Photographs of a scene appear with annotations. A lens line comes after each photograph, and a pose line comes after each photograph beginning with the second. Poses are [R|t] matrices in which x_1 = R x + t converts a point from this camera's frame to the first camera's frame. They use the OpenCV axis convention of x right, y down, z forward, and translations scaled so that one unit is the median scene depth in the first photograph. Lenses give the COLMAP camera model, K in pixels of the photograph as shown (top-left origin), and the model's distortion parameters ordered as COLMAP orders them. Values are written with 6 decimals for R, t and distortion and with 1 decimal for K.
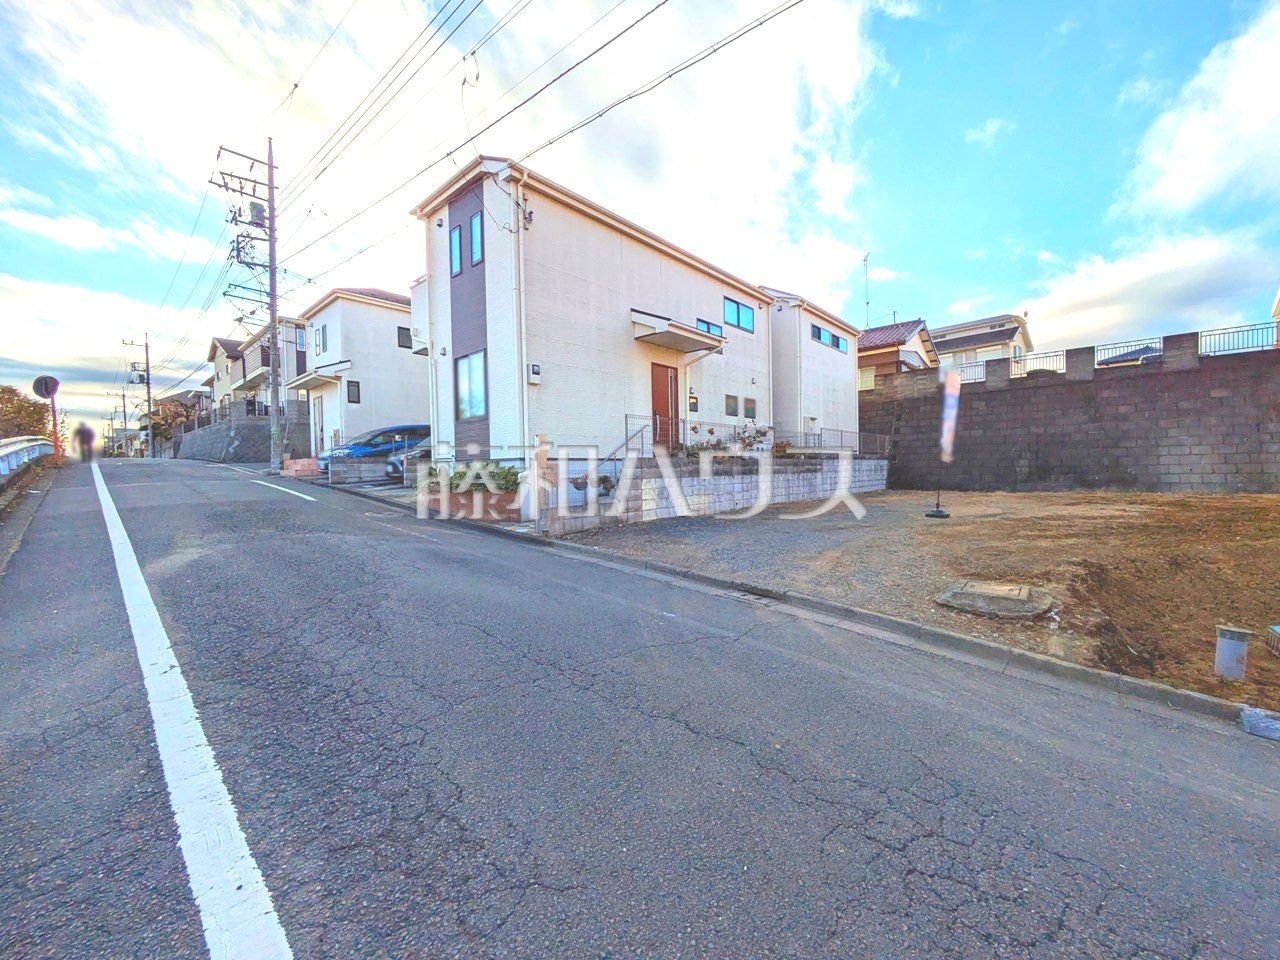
lens RADIAL K [[504.5, 0, 639.4], [0, 504.5, 479.6], [0, 0, 1]] dist [-0.002938, 0.001834]
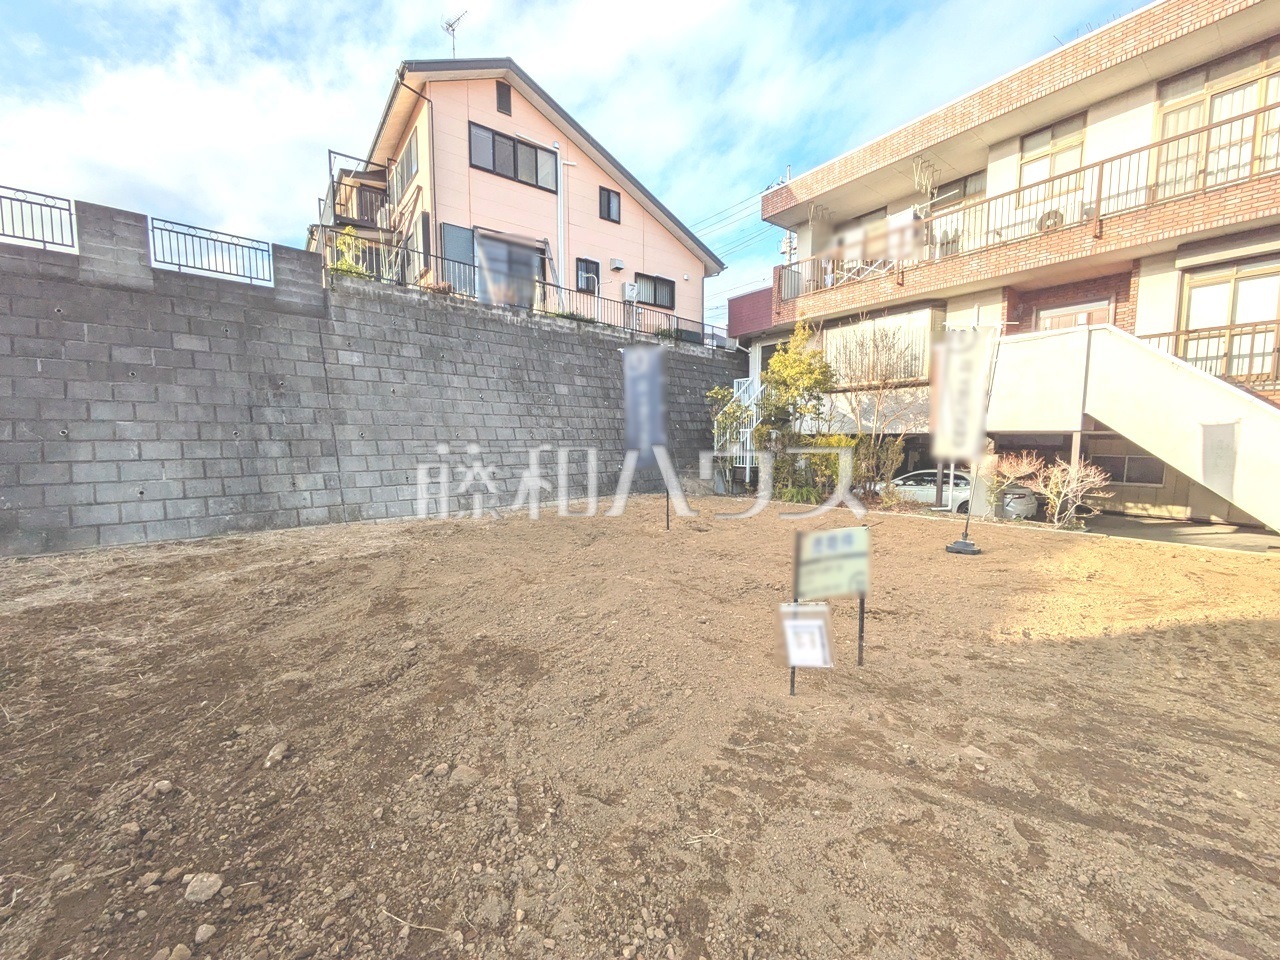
lens RADIAL K [[504.5, 0, 641.0], [0, 504.5, 481.0], [0, 0, 1]] dist [-0.002938, 0.001834]
pose [[0.076060, -0.064282, 0.995029, 0.732230], [0.017069, 0.997857, 0.063160, -0.058754], [-0.996957, 0.012180, 0.076994, 0.549283]]
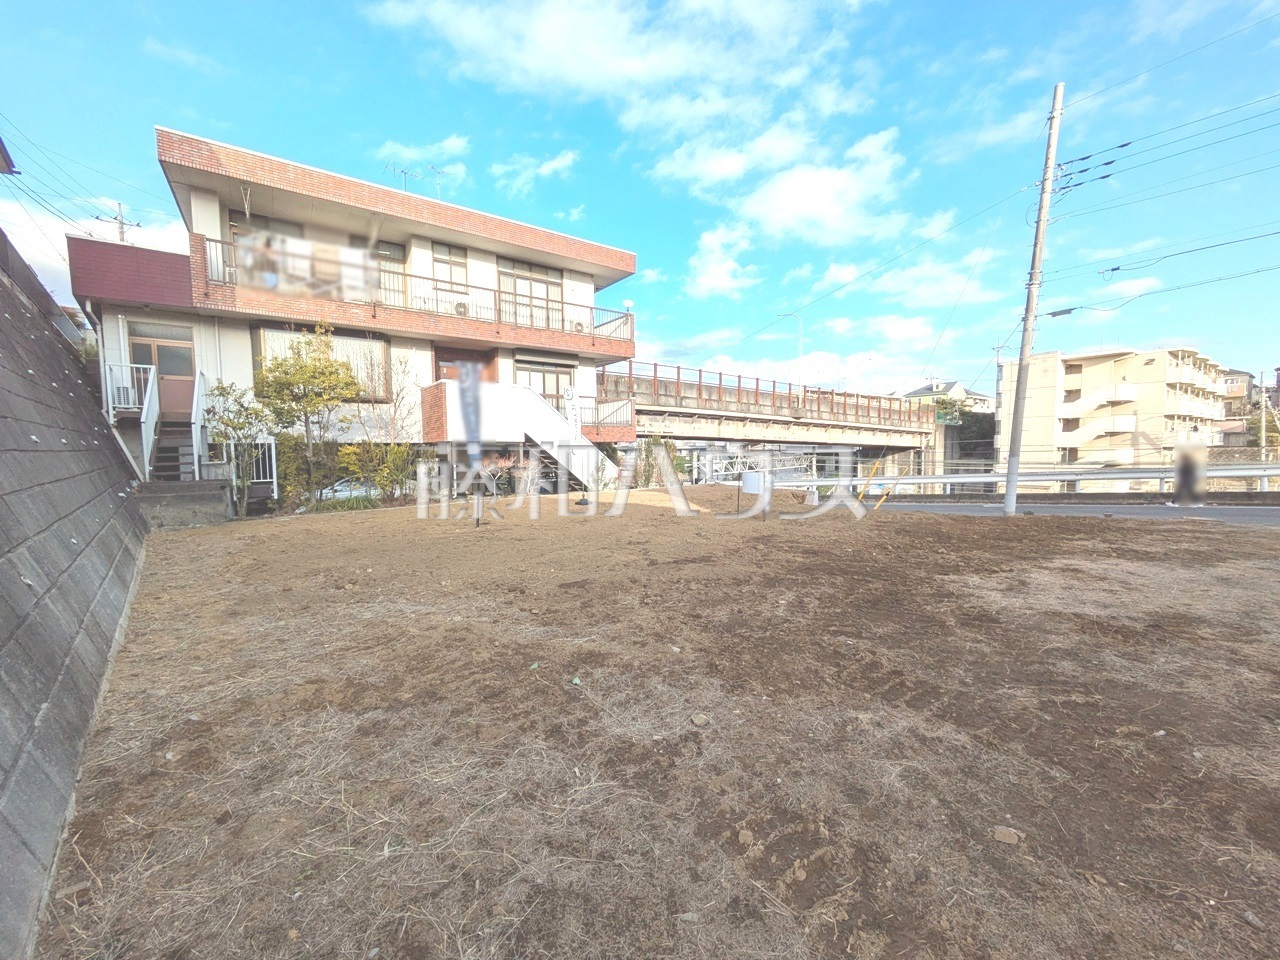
lens RADIAL K [[504.5, 0, 641.7], [0, 504.5, 480.9], [0, 0, 1]] dist [-0.002938, 0.001834]
pose [[-0.995511, 0.021423, 0.092193, 1.048198], [0.029293, 0.995961, 0.084872, -0.074849], [-0.090002, 0.087192, -0.992118, 1.206398]]
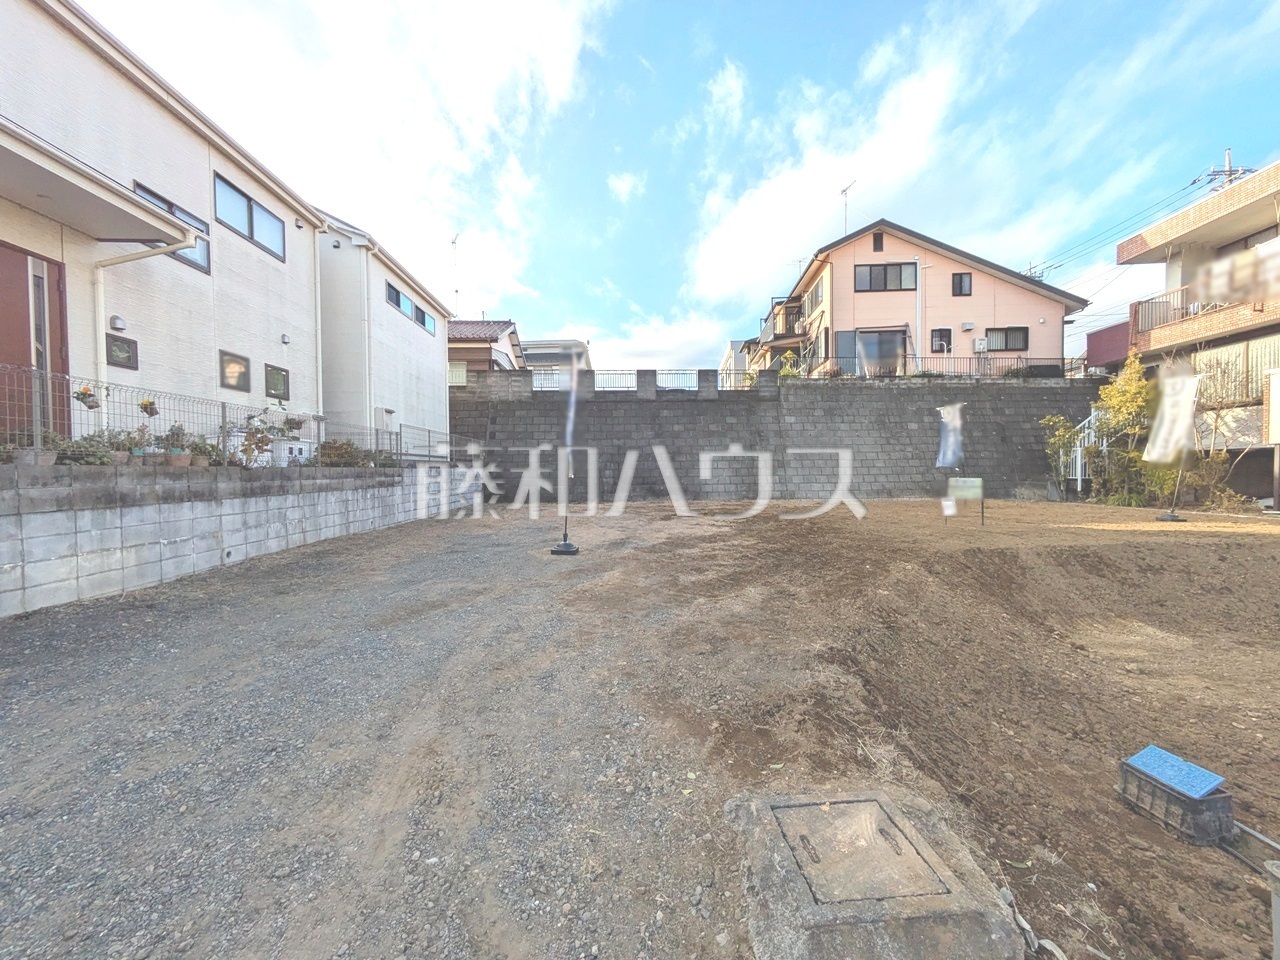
lens RADIAL K [[504.5, 0, 642.5], [0, 504.5, 482.2], [0, 0, 1]] dist [-0.002938, 0.001834]
pose [[0.708205, -0.005963, 0.705982, 0.114977], [0.008817, 0.999961, -0.000399, -0.019692], [-0.705952, 0.006507, 0.708230, 0.296154]]
